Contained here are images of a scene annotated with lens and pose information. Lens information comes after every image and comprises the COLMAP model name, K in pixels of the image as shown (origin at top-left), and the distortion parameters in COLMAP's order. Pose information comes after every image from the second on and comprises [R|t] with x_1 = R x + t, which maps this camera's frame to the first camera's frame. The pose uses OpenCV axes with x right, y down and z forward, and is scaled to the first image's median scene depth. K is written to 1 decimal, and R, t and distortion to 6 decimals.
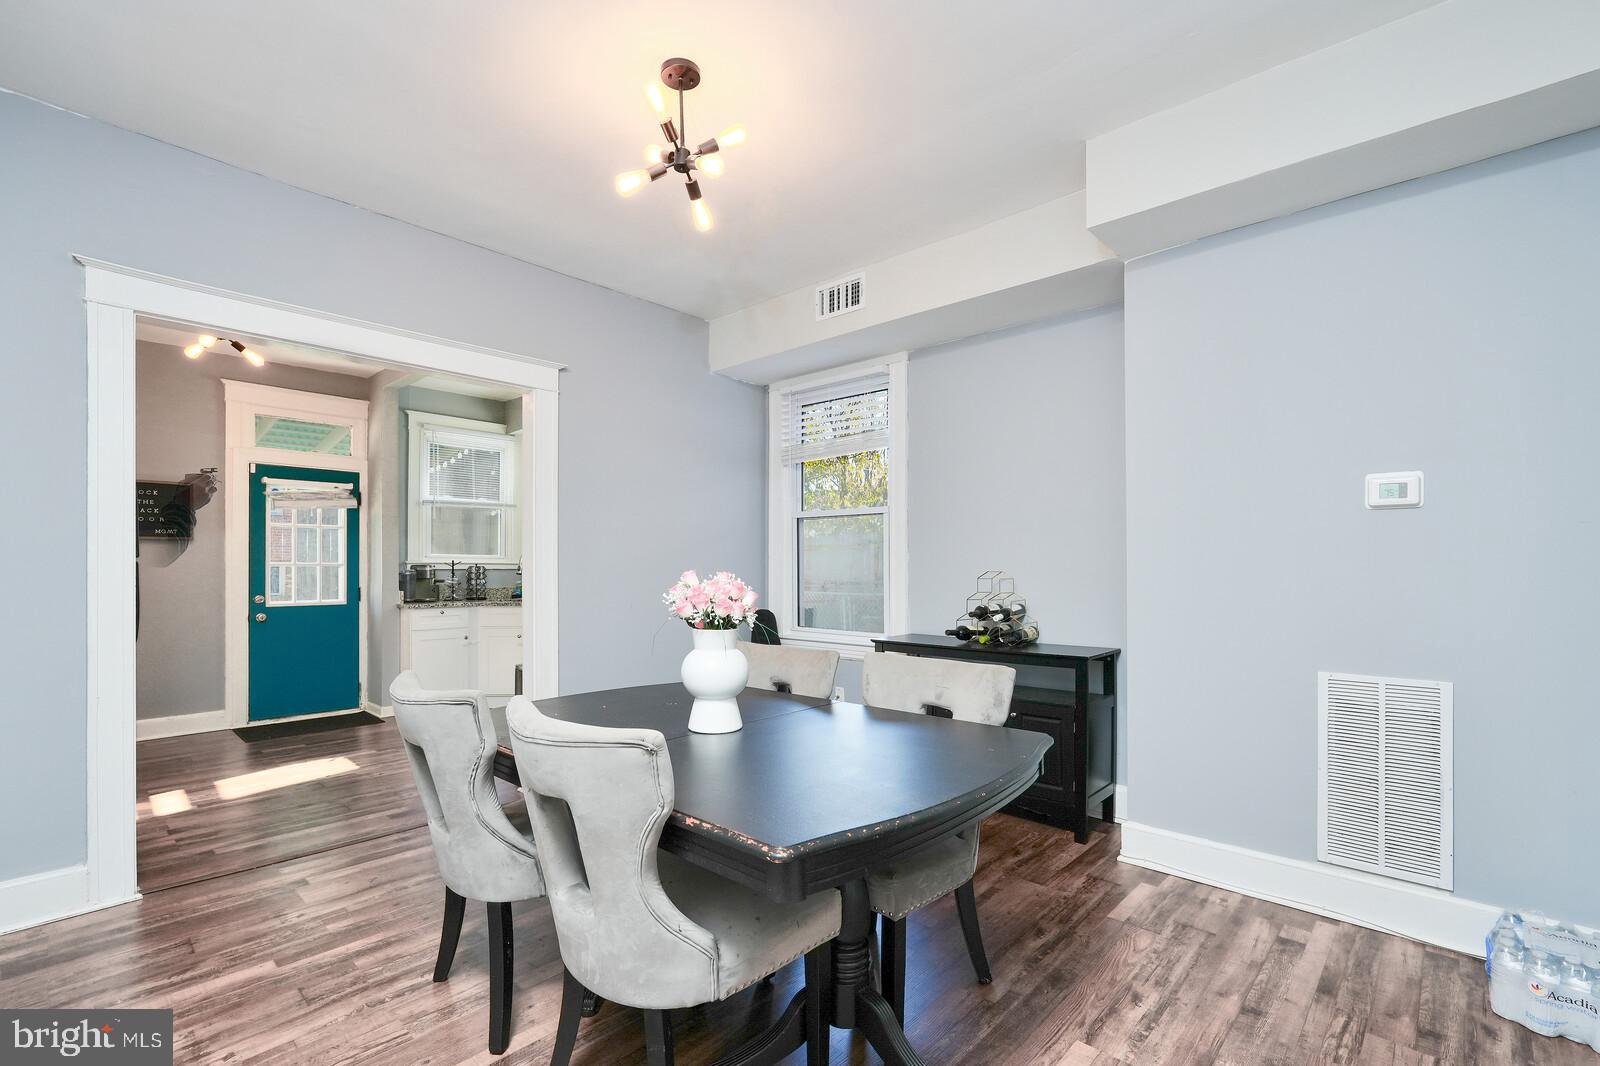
lens RADIAL K [[722.7, 0, 811.9], [0, 722.7, 562.4], [0, 0, 1]] dist [-0.013259, 0.006093]
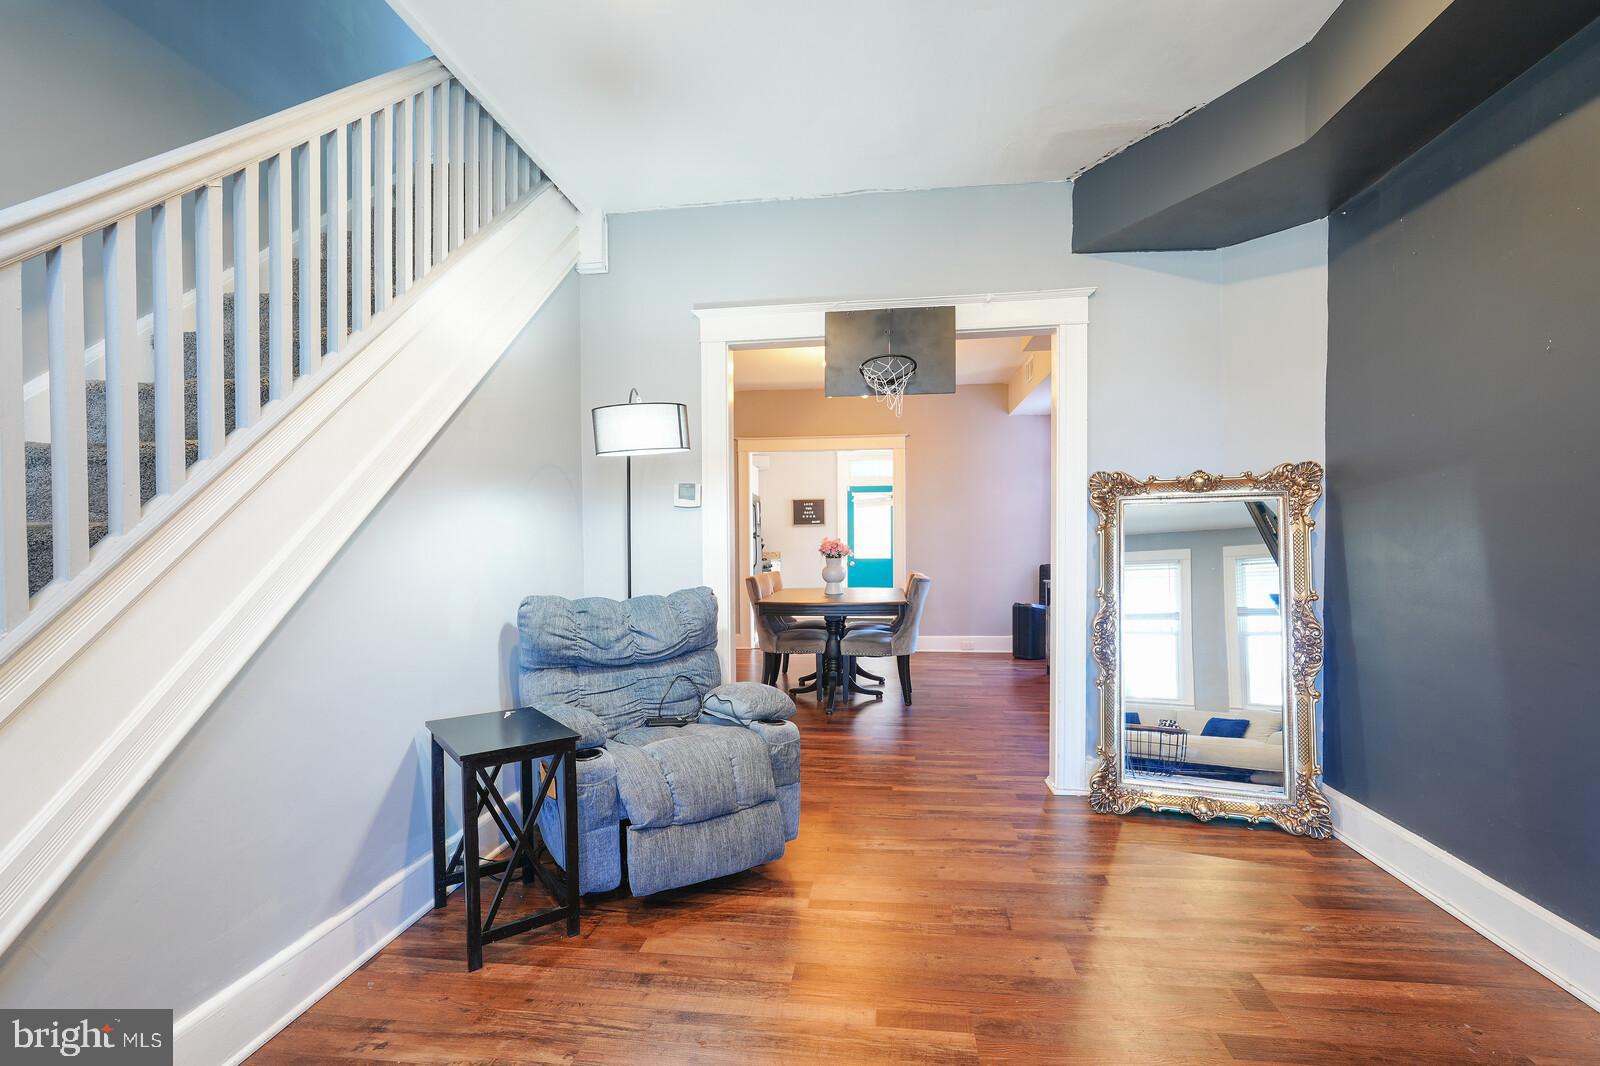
lens RADIAL K [[722.7, 0, 797.7], [0, 722.7, 569.8], [0, 0, 1]] dist [-0.013259, 0.006093]
pose [[0.584021, 0.030030, -0.811183, 0.722970], [0.006673, 0.999104, 0.041791, 0.008798], [0.811711, -0.029820, 0.583298, -0.272012]]
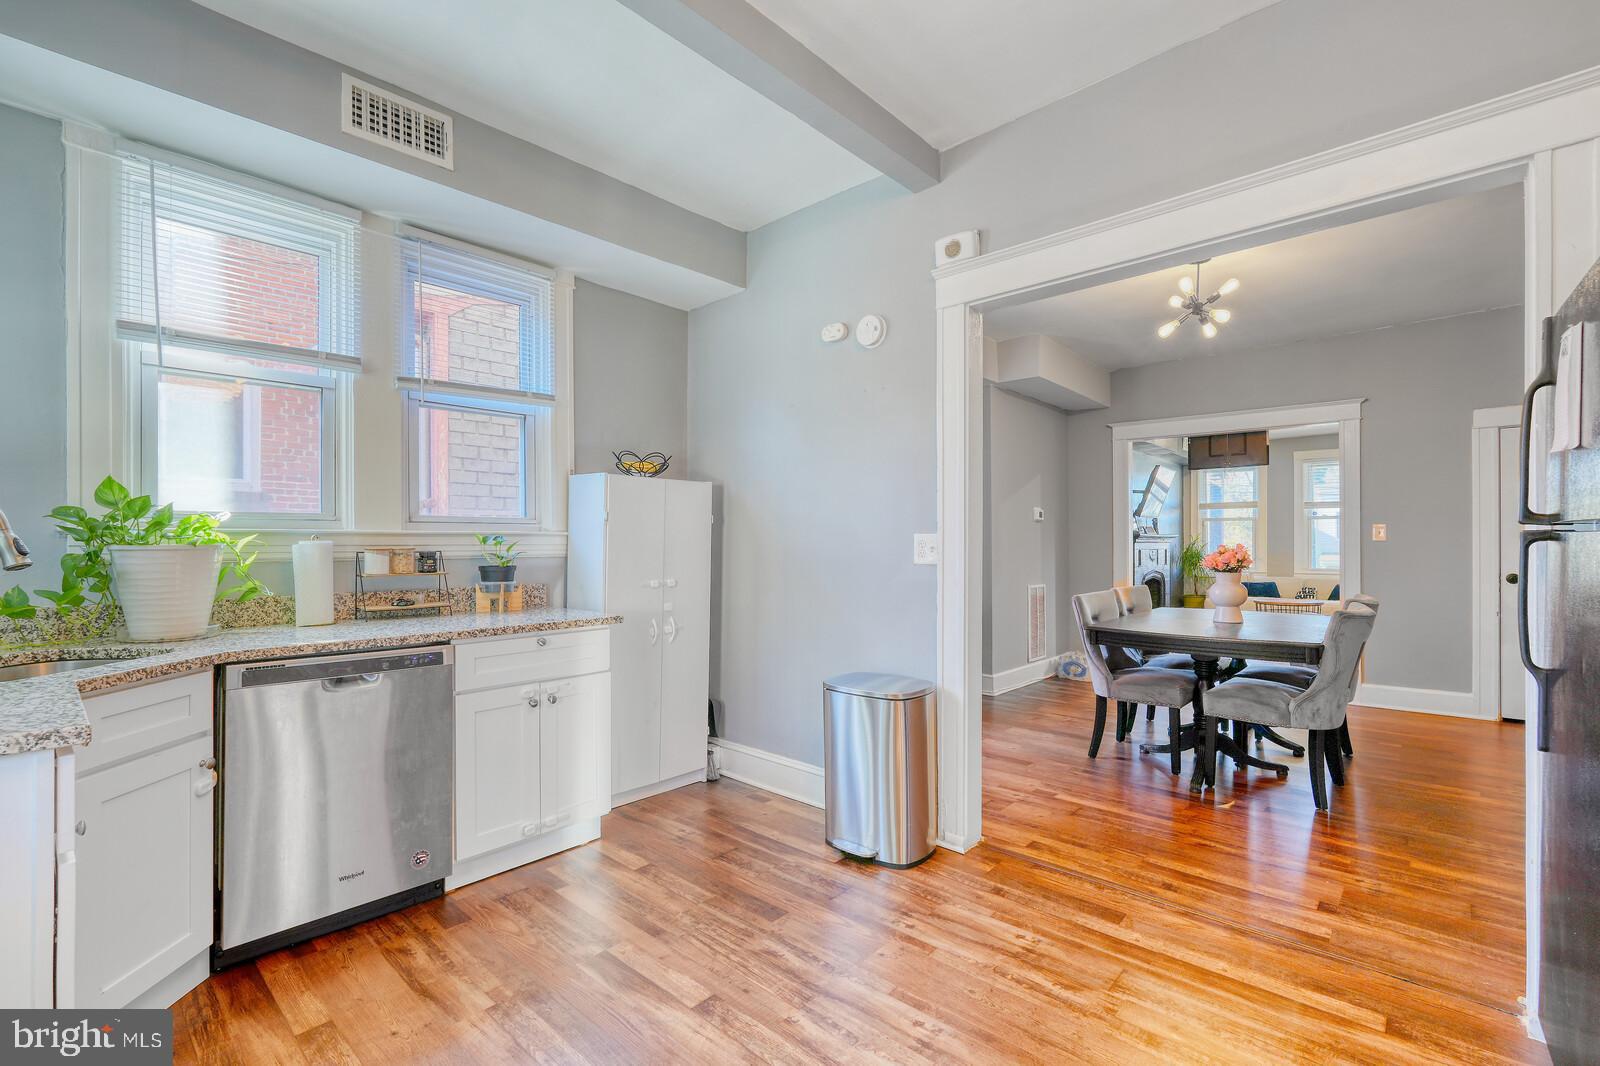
lens RADIAL K [[722.7, 0, 796.1], [0, 722.7, 542.7], [0, 0, 1]] dist [-0.013259, 0.006093]
pose [[-0.008328, 0.003044, 0.999961, -0.752841], [-0.001154, 0.999995, -0.003054, 0.007938], [-0.999965, -0.001179, -0.008324, 0.789817]]
